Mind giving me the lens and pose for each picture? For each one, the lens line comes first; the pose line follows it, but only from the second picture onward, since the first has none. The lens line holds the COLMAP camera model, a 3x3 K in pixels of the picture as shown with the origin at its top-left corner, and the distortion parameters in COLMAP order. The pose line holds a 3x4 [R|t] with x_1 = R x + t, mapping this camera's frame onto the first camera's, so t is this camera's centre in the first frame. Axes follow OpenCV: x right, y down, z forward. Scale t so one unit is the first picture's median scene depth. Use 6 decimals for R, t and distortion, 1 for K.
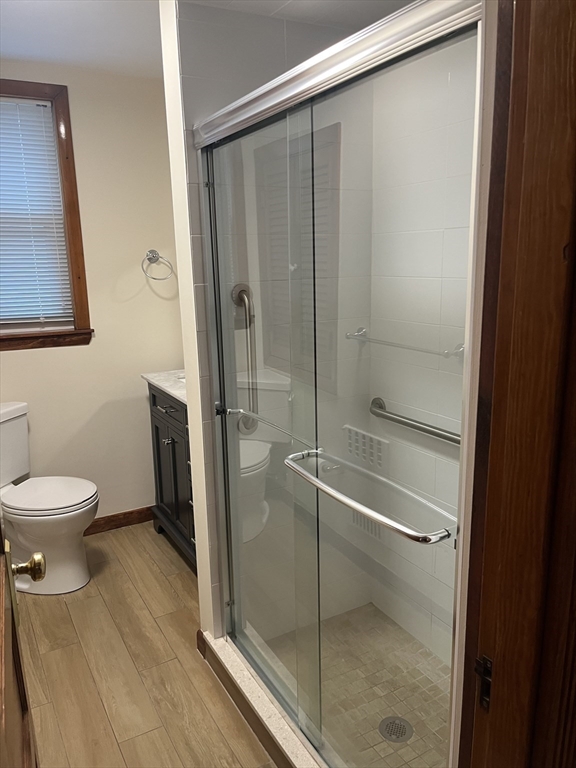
lens RADIAL K [[582.9, 0, 288.0], [0, 582.9, 384.0], [0, 0, 1]] dist [0.019412, -0.053952]
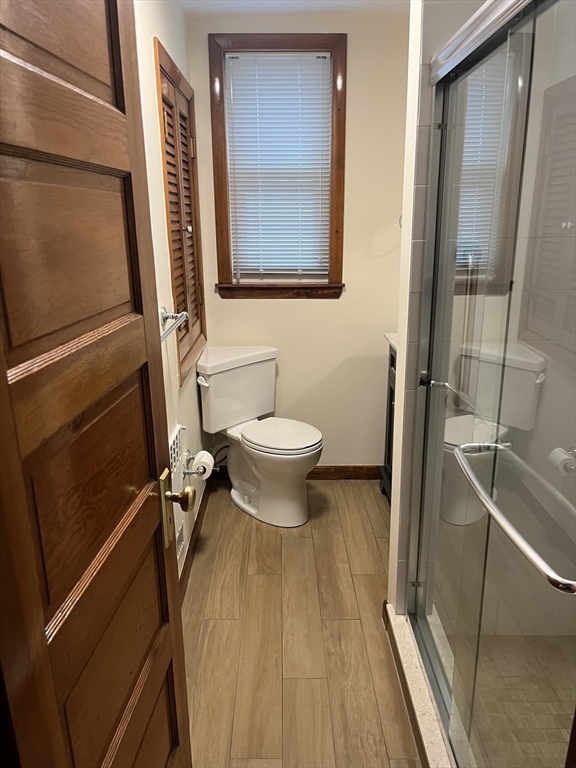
lens RADIAL K [[578.5, 0, 288.5], [0, 578.5, 389.7], [0, 0, 1]] dist [0.006880, -0.011918]
pose [[0.872225, 0.155956, -0.463574, 0.083083], [-0.119860, 0.987057, 0.106546, -0.008807], [0.474190, -0.037368, 0.879629, 0.066898]]
